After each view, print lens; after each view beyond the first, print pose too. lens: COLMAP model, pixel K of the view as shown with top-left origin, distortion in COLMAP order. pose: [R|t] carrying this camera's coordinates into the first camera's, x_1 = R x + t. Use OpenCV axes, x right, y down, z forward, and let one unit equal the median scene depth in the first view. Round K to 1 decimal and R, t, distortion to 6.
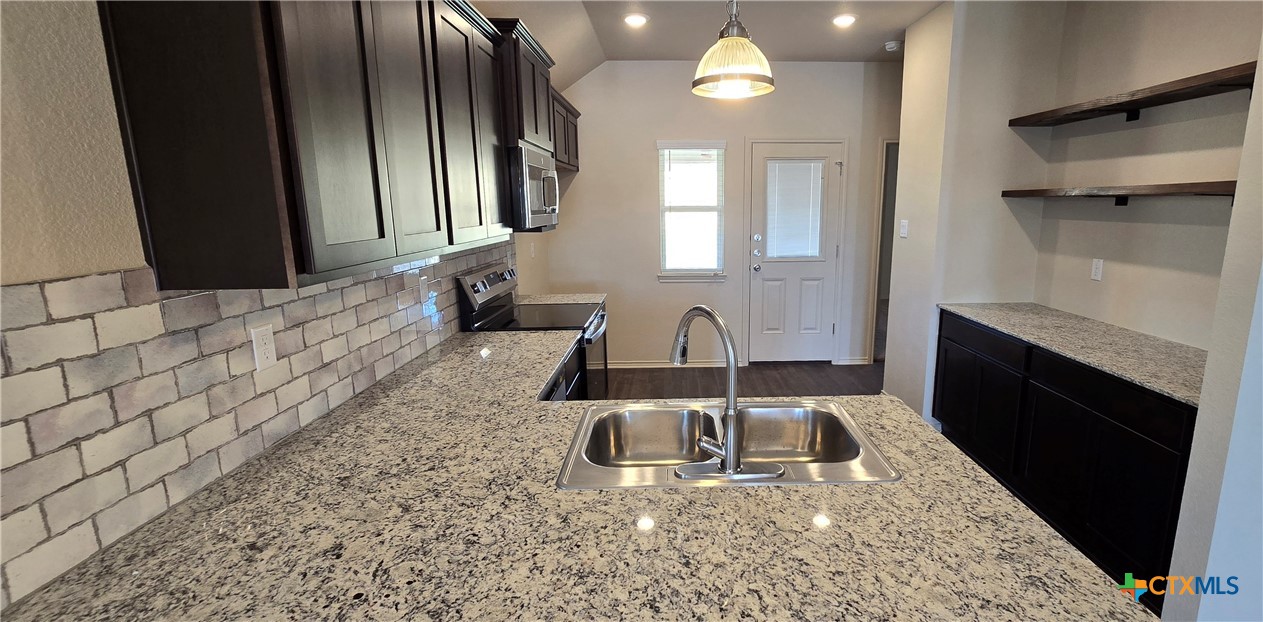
lens RADIAL K [[571.3, 0, 703.8], [0, 571.3, 312.4], [0, 0, 1]] dist [0.000399, 0.000815]
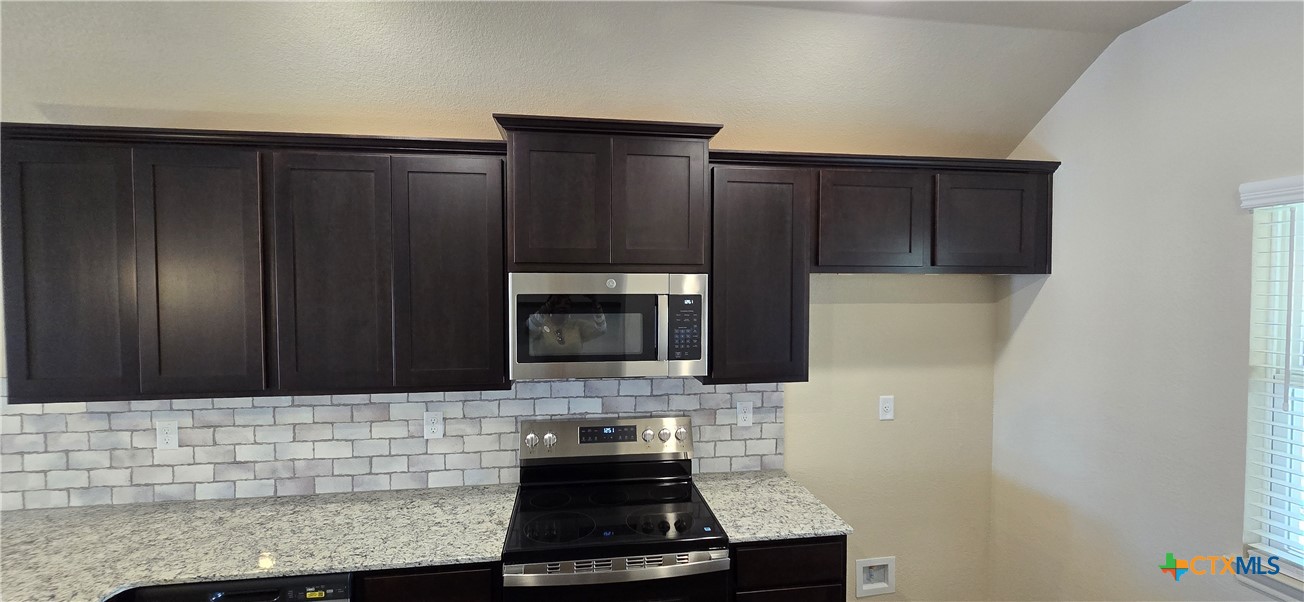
lens RADIAL K [[521.9, 0, 650.6], [0, 521.9, 304.6], [0, 0, 1]] dist [0.000181, -0.001168]
pose [[0.096978, 0.027793, -0.994898, 0.724199], [-0.190052, 0.981734, 0.008900, -0.543473], [0.976973, 0.188219, 0.100488, 2.093271]]
